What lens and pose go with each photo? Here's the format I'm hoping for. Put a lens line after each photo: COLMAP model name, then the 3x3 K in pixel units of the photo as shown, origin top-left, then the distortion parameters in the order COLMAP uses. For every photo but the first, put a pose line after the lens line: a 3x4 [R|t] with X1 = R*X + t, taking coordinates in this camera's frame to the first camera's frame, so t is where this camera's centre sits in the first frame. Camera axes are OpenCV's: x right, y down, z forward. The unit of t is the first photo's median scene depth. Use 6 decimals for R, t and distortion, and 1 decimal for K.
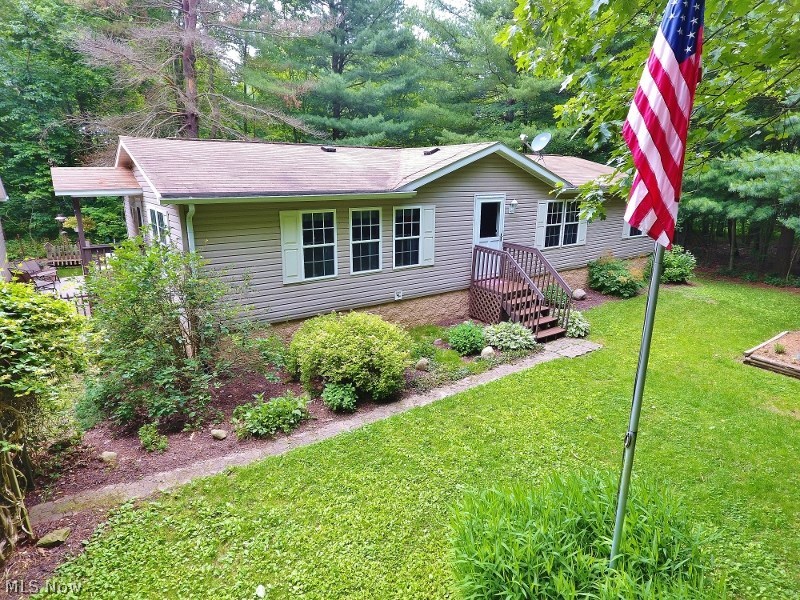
lens RADIAL K [[465.6, 0, 397.9], [0, 465.6, 296.2], [0, 0, 1]] dist [-0.002876, -0.002555]
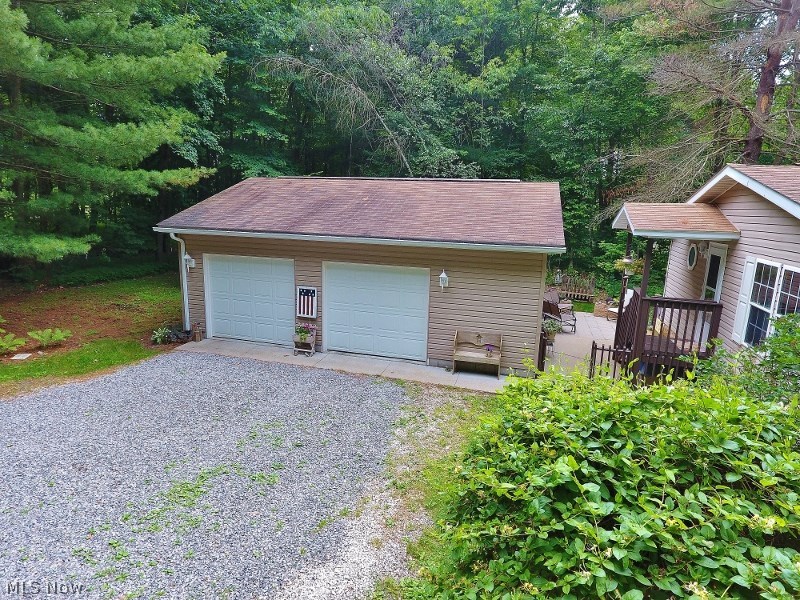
lens RADIAL K [[465.6, 0, 397.9], [0, 465.6, 296.2], [0, 0, 1]] dist [-0.002876, -0.002555]
pose [[0.607864, 0.168426, -0.775973, -0.299286], [-0.223408, 0.974045, 0.036410, -0.038789], [0.761965, 0.151226, 0.629714, 0.140070]]
